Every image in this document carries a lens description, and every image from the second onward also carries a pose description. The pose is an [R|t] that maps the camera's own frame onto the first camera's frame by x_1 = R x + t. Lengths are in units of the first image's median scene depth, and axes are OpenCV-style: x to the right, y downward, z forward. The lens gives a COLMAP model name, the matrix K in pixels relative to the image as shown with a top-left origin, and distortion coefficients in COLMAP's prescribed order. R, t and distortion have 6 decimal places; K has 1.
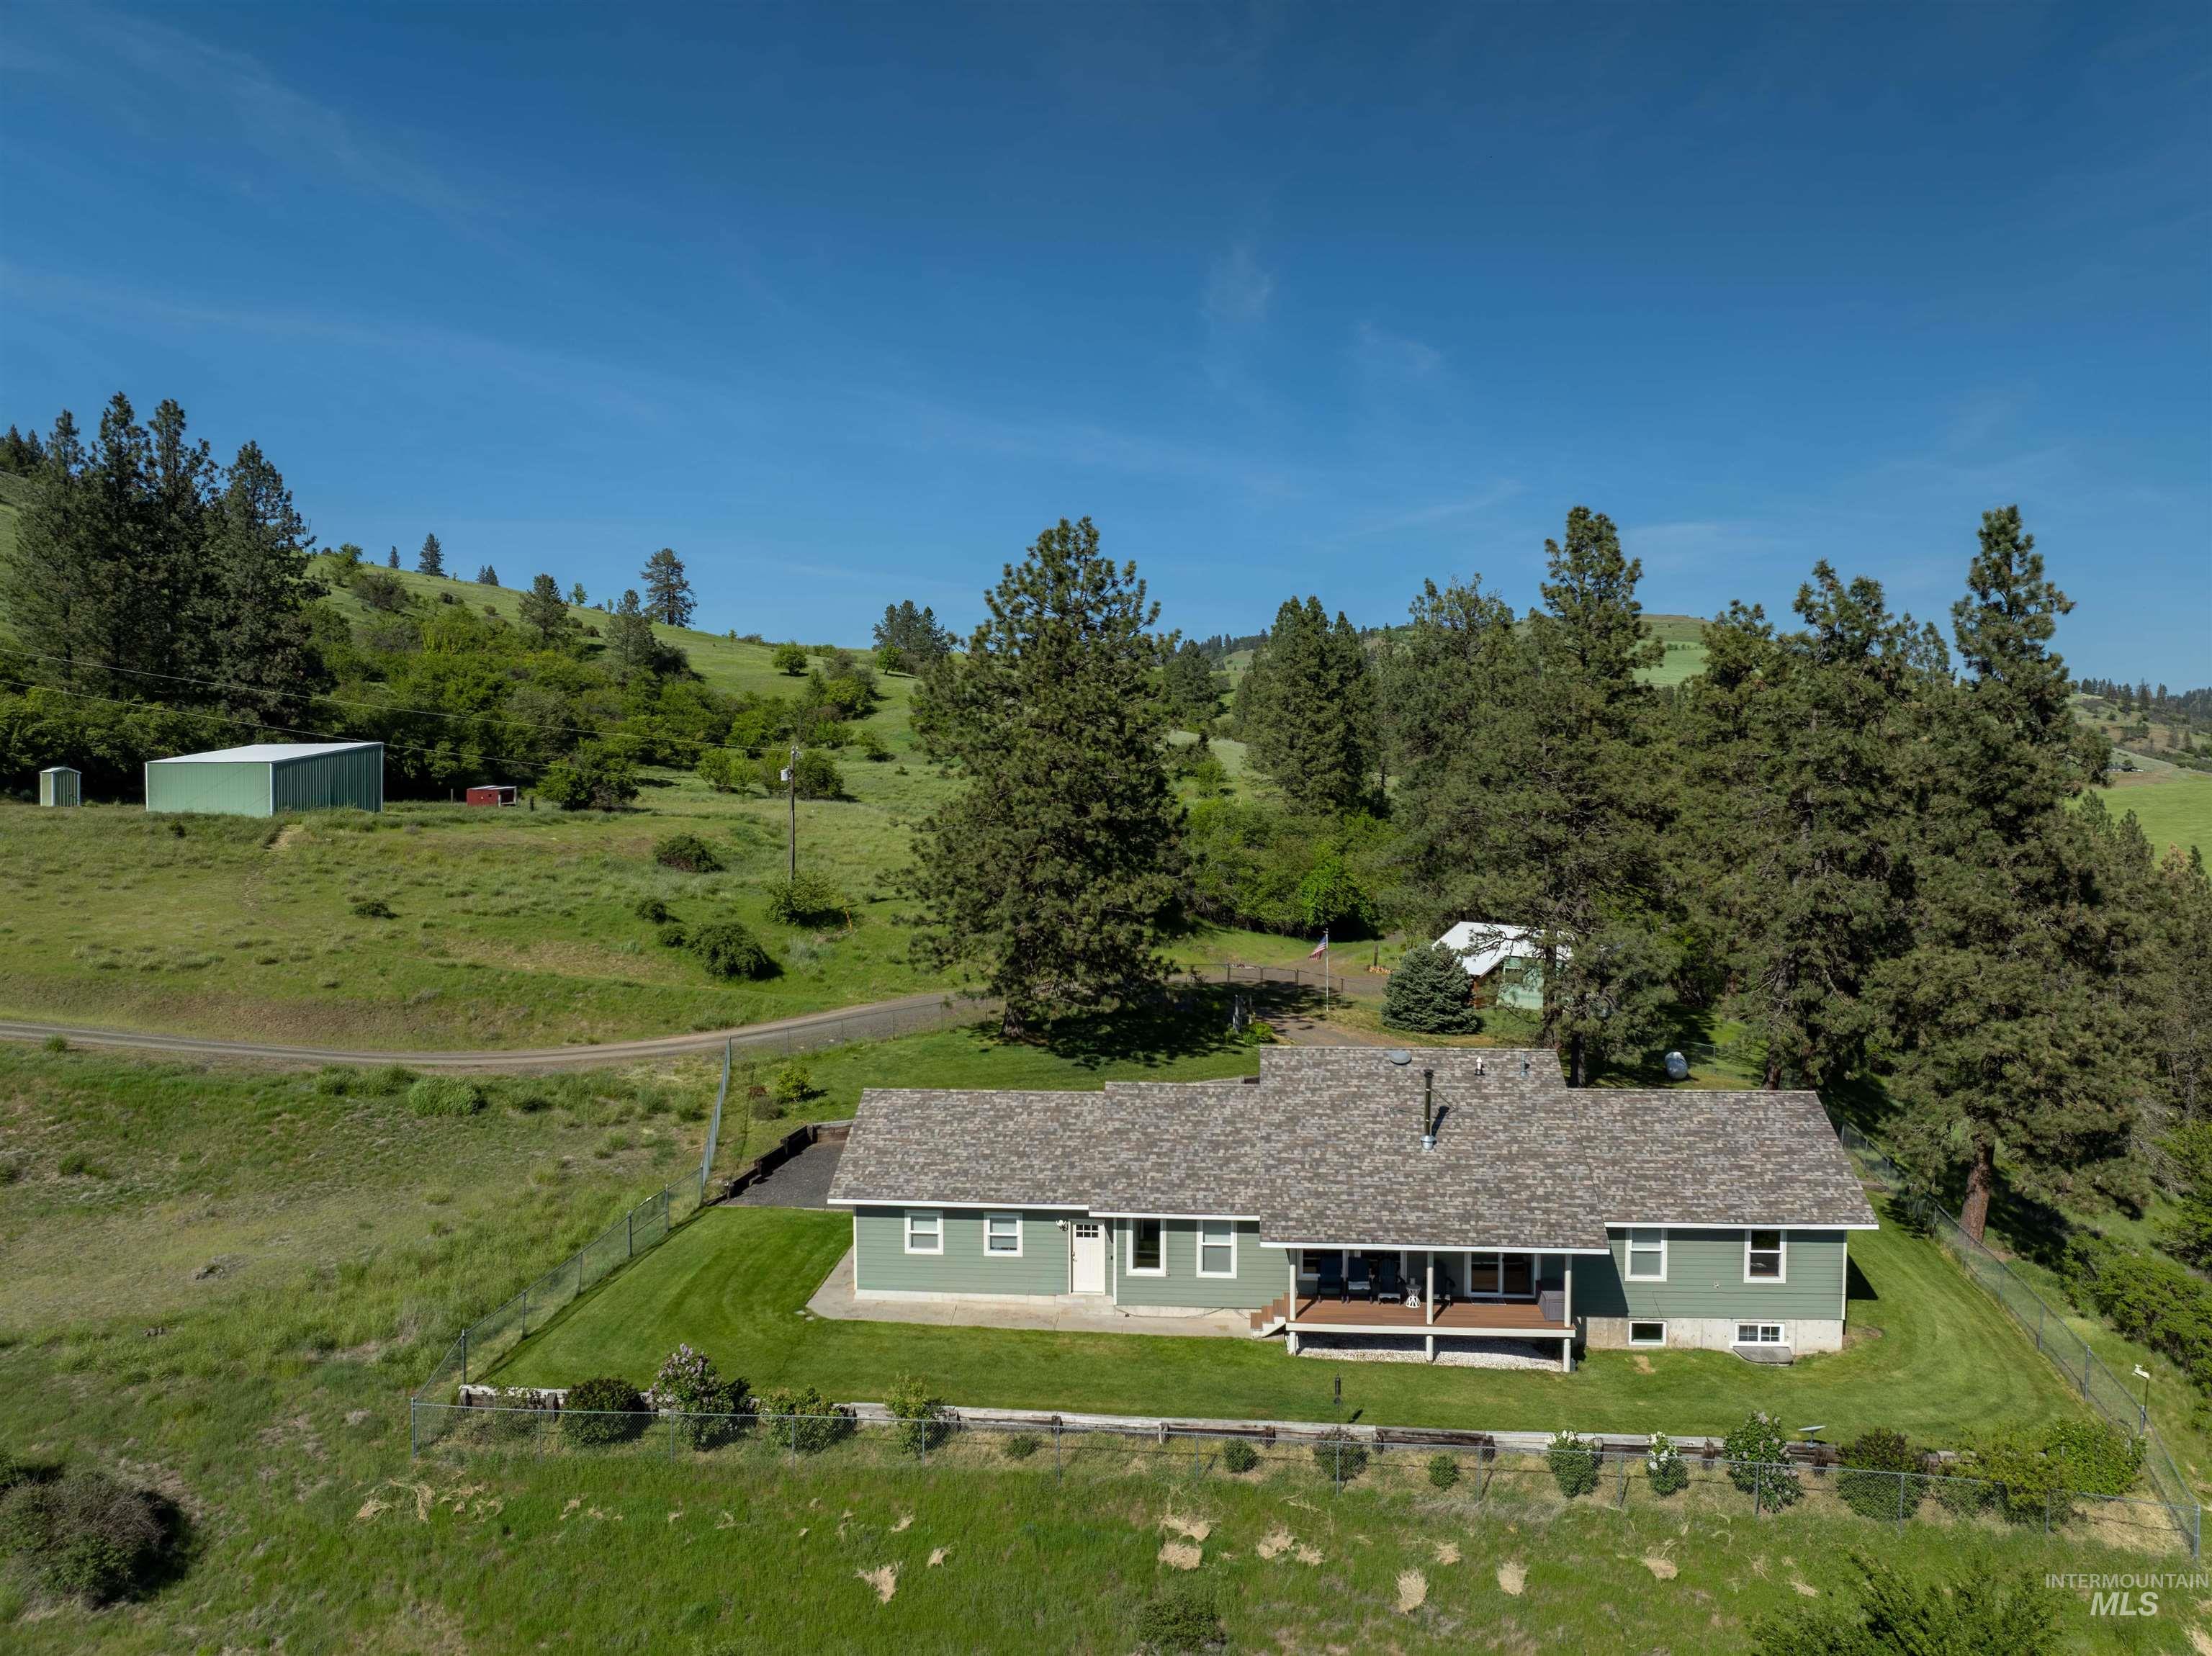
lens RADIAL K [[1570.7, 0, 1098.0], [0, 1570.7, 827.2], [0, 0, 1]] dist [-0.043641, 0.012369]
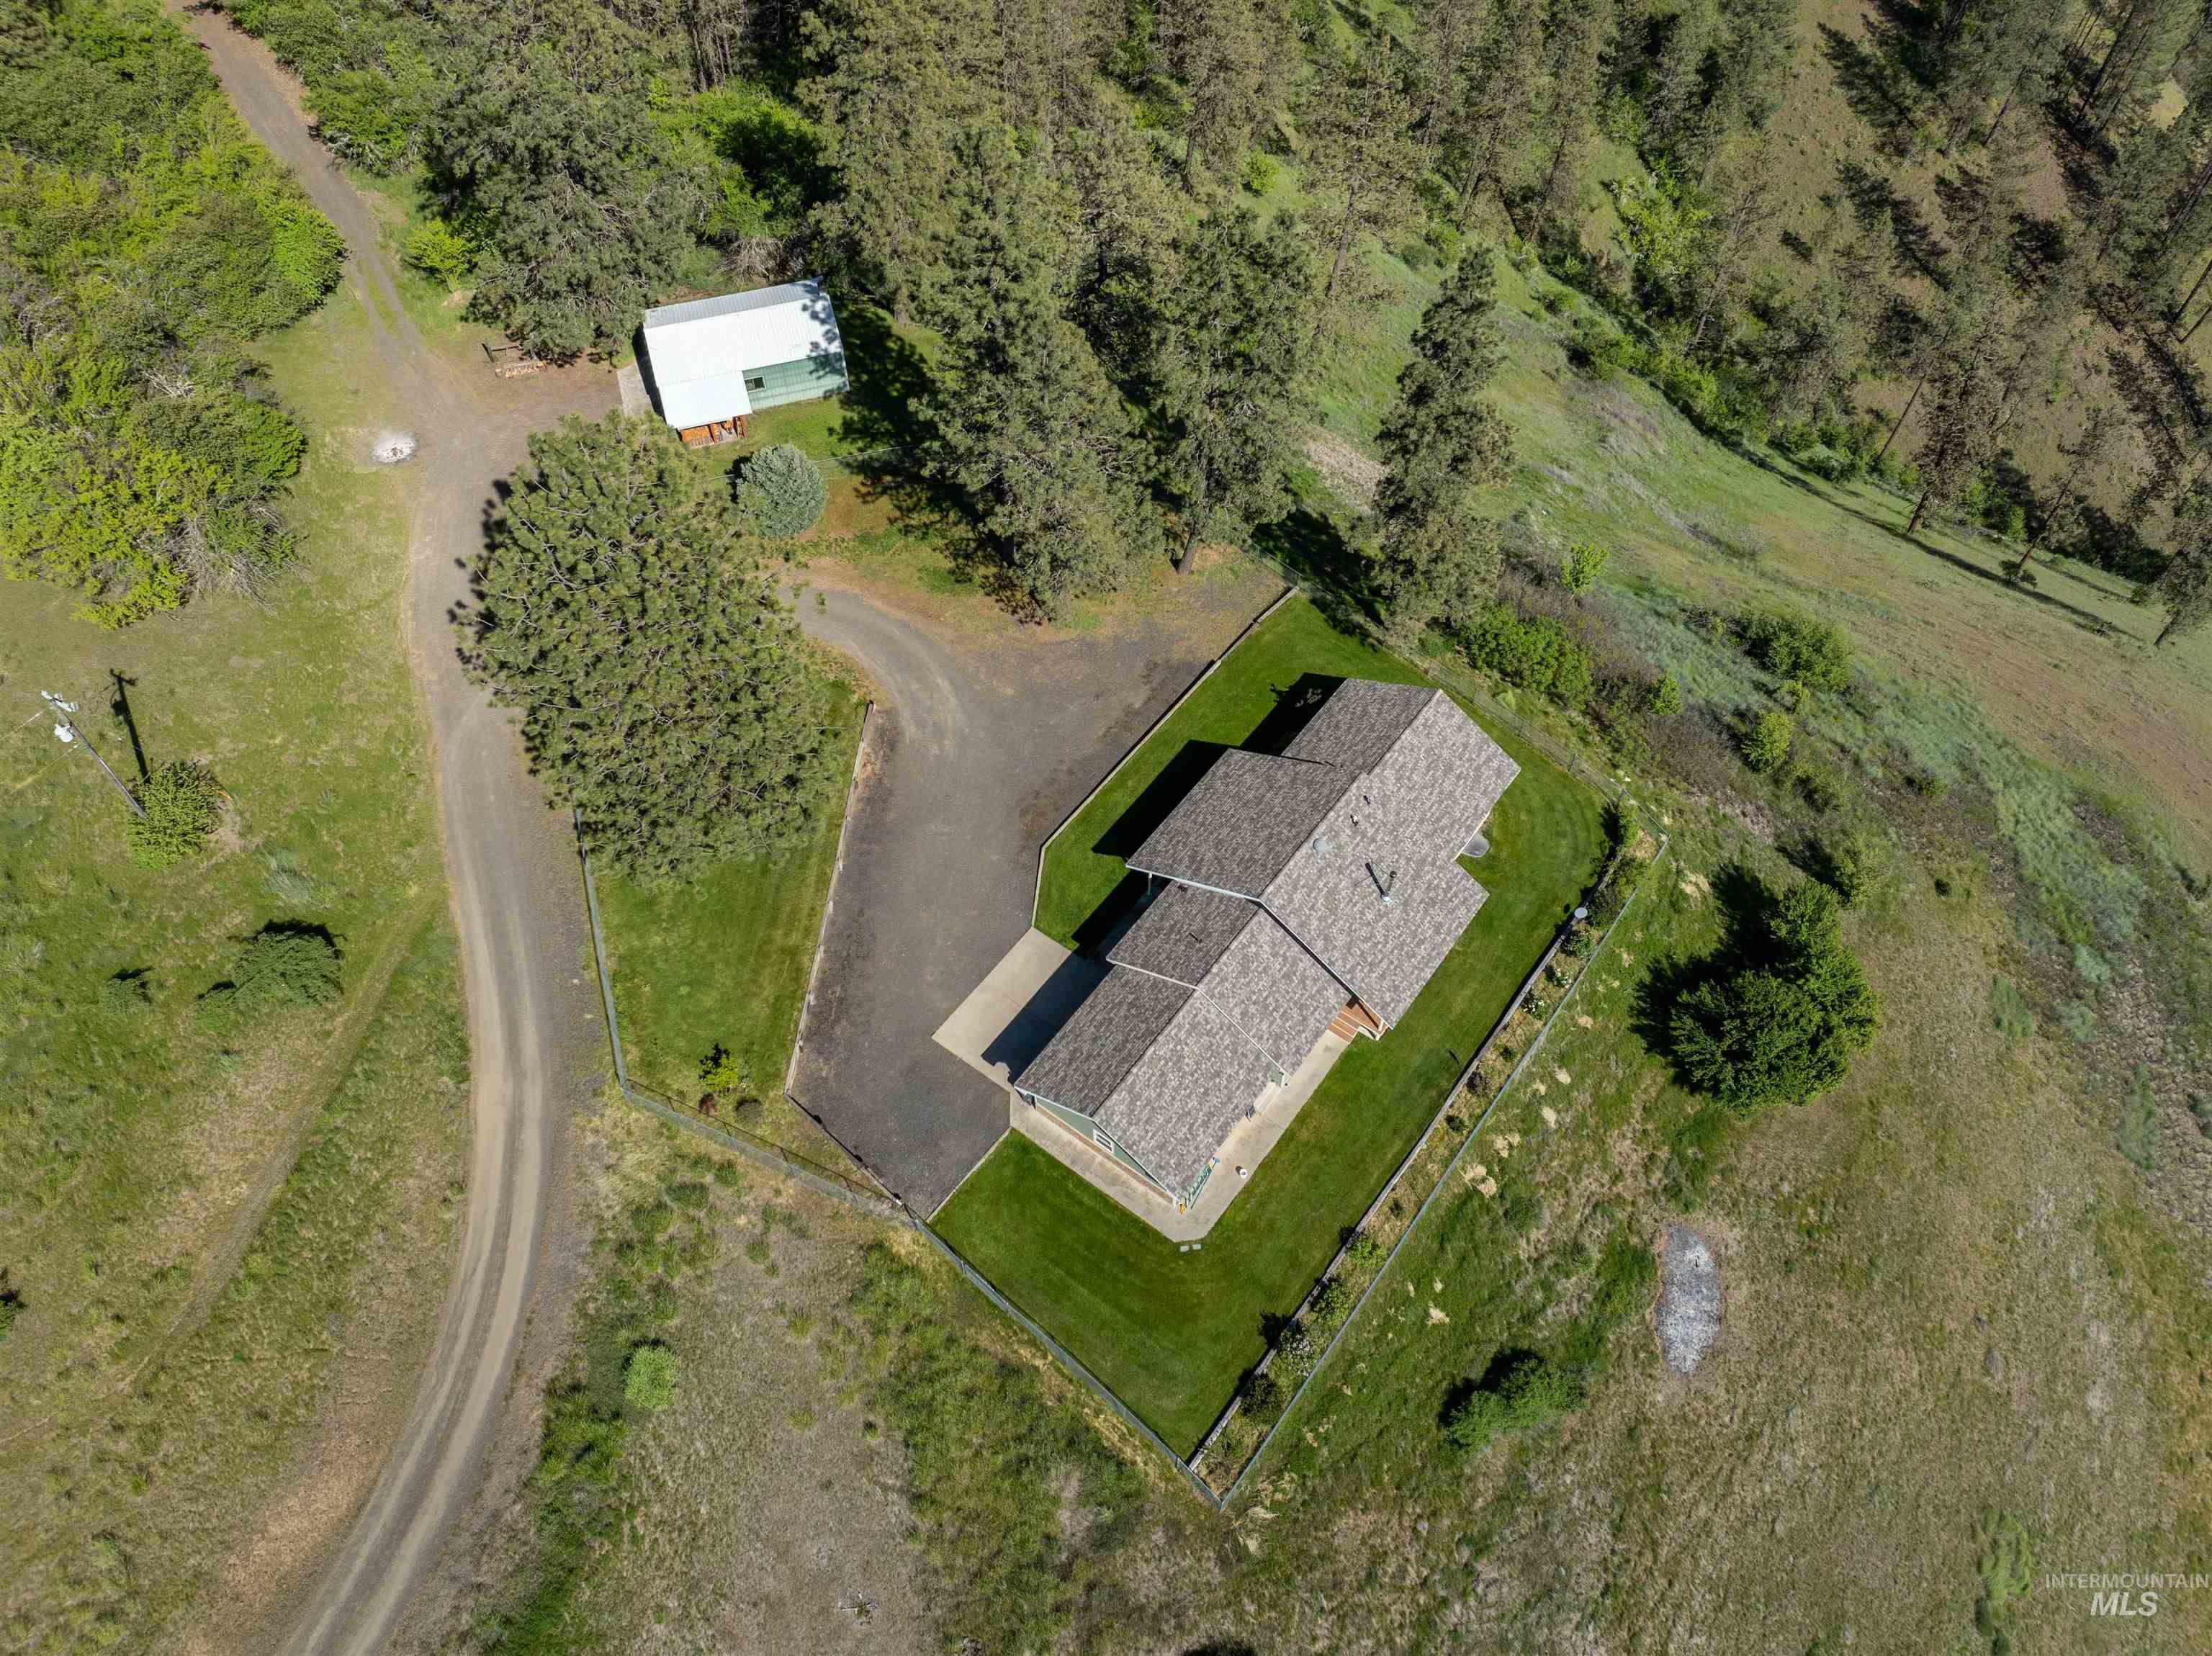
lens RADIAL K [[1570.7, 0, 1100.5], [0, 1570.7, 836.7], [0, 0, 1]] dist [-0.043641, 0.012369]
pose [[0.512541, -0.697696, 0.500521, -0.726933], [0.027433, 0.595915, 0.802579, -1.169465], [-0.858224, -0.397624, 0.324571, 0.748757]]
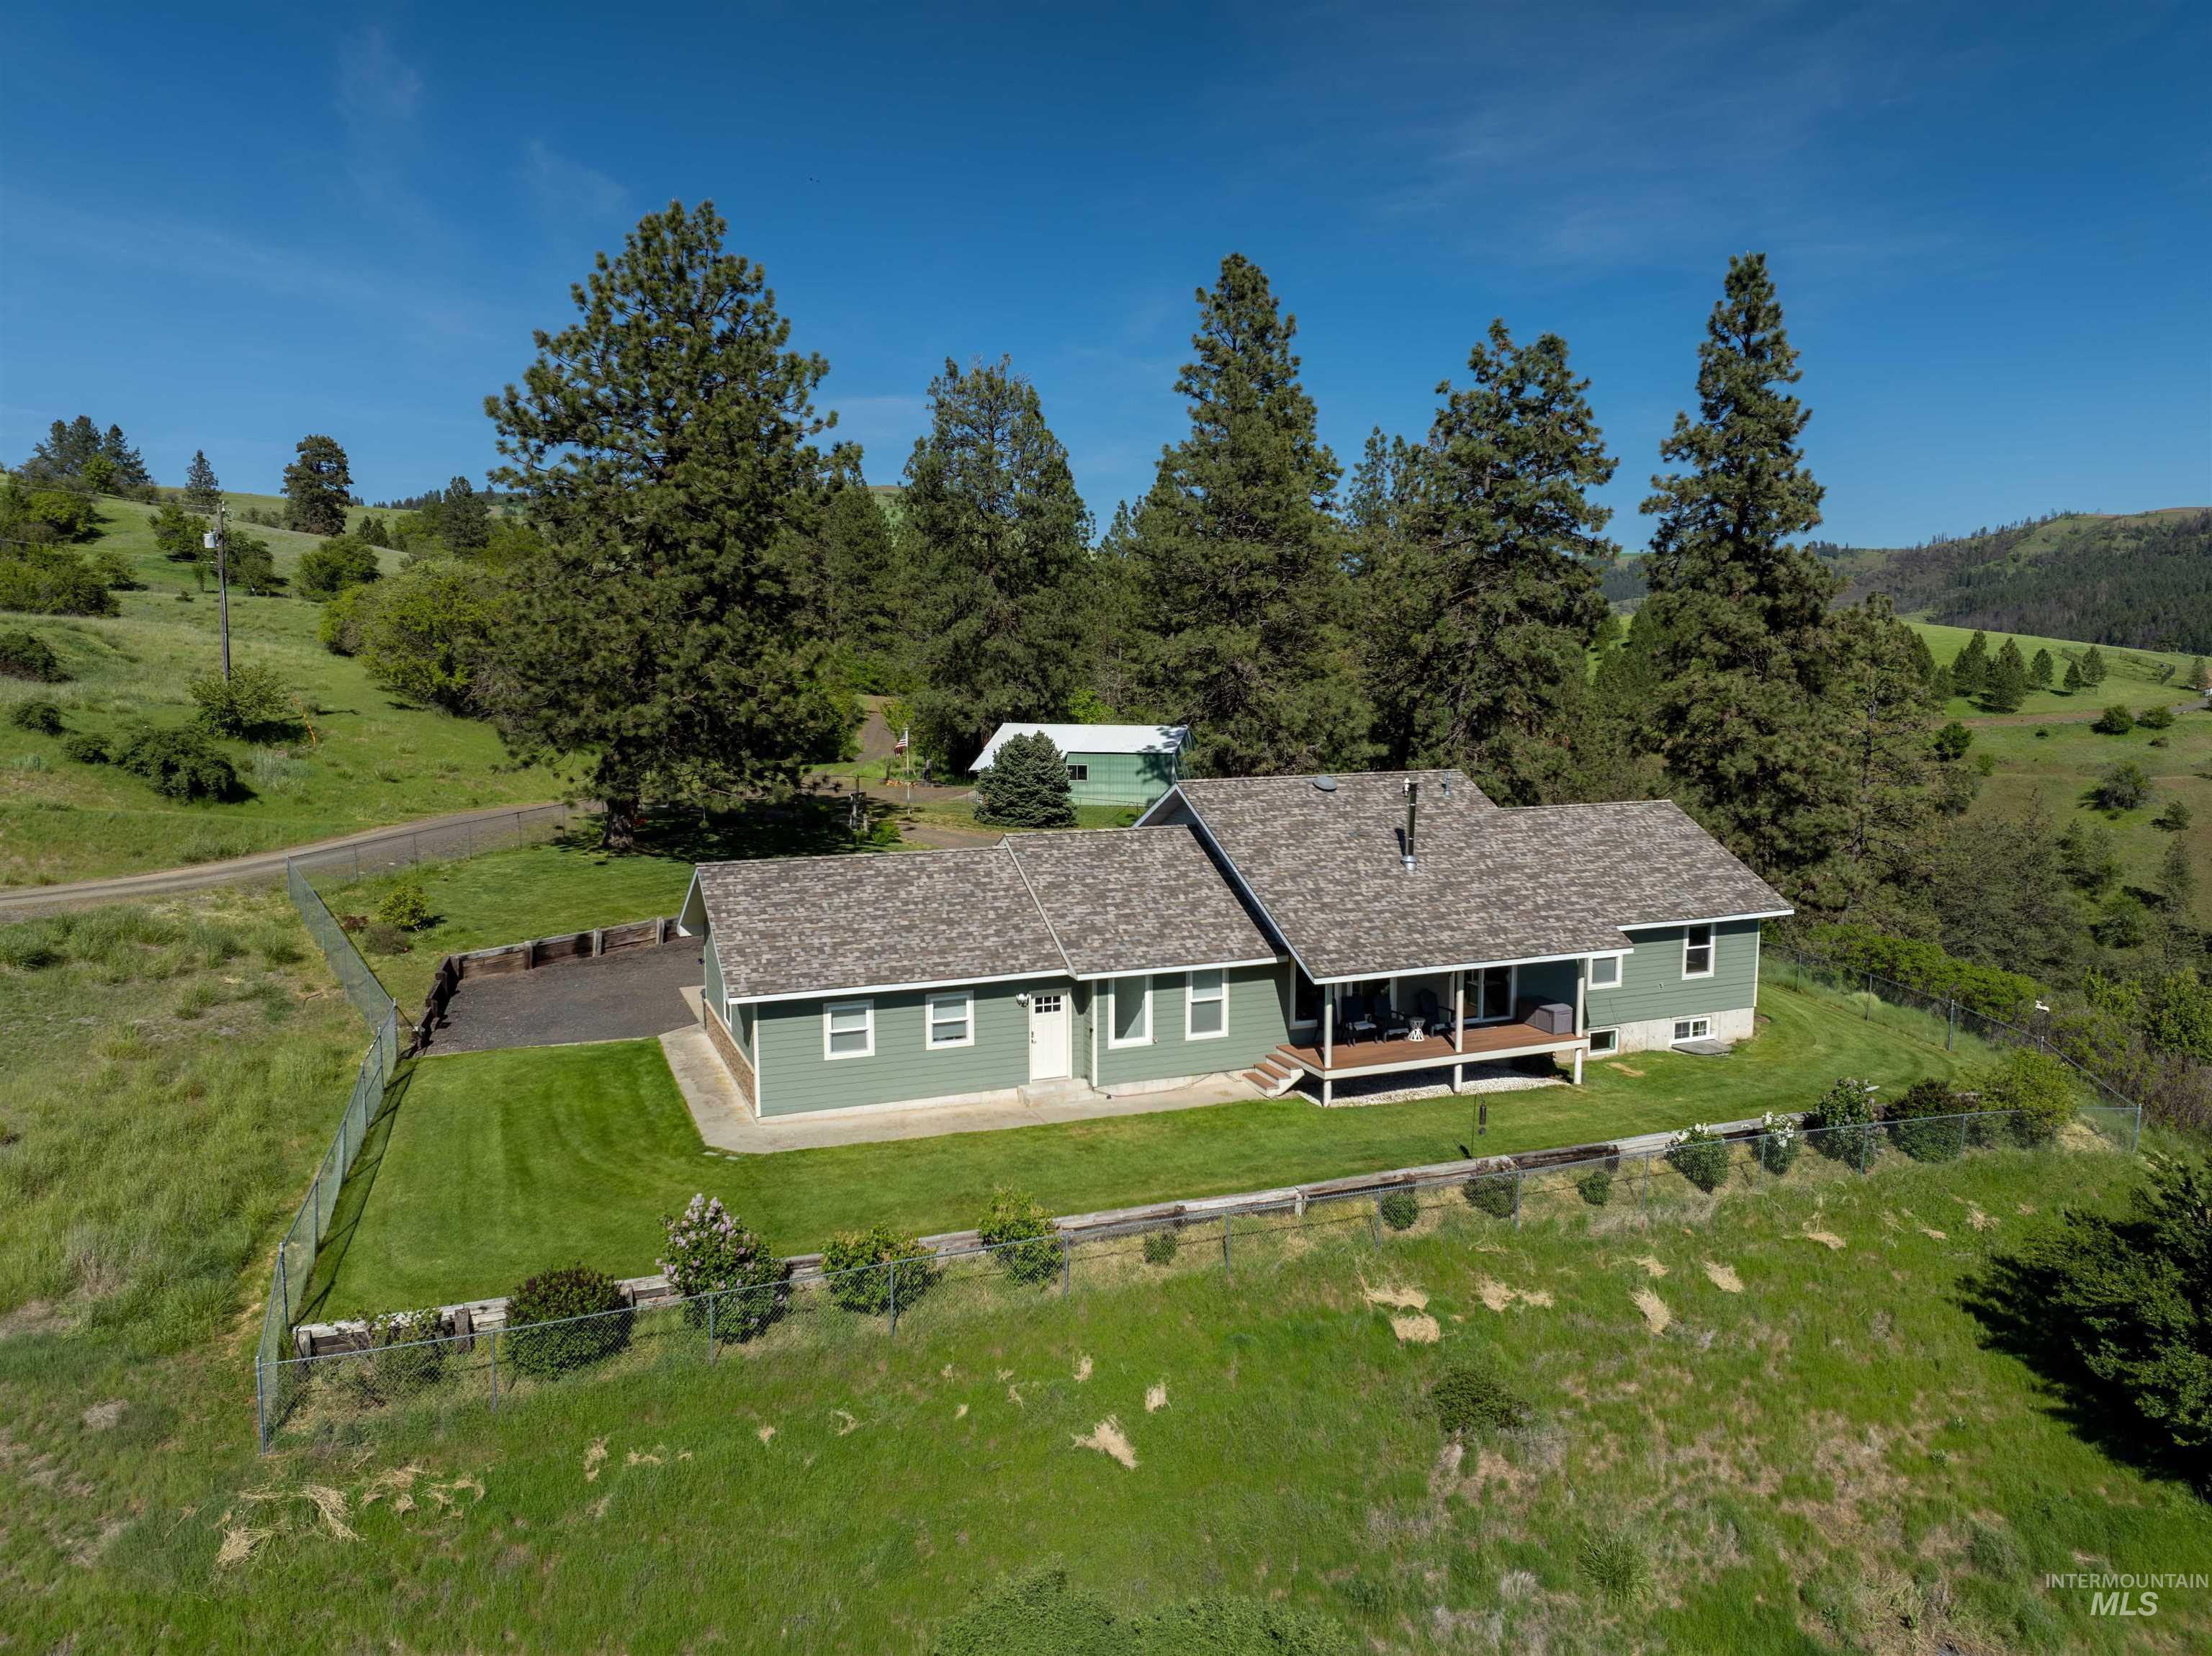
lens RADIAL K [[1570.7, 0, 1109.8], [0, 1570.7, 823.6], [0, 0, 1]] dist [-0.043641, 0.012369]
pose [[0.883068, -0.051429, 0.466419, -0.364639], [0.015038, 0.996567, 0.081415, 0.102234], [-0.469005, -0.064881, 0.880809, 0.284664]]
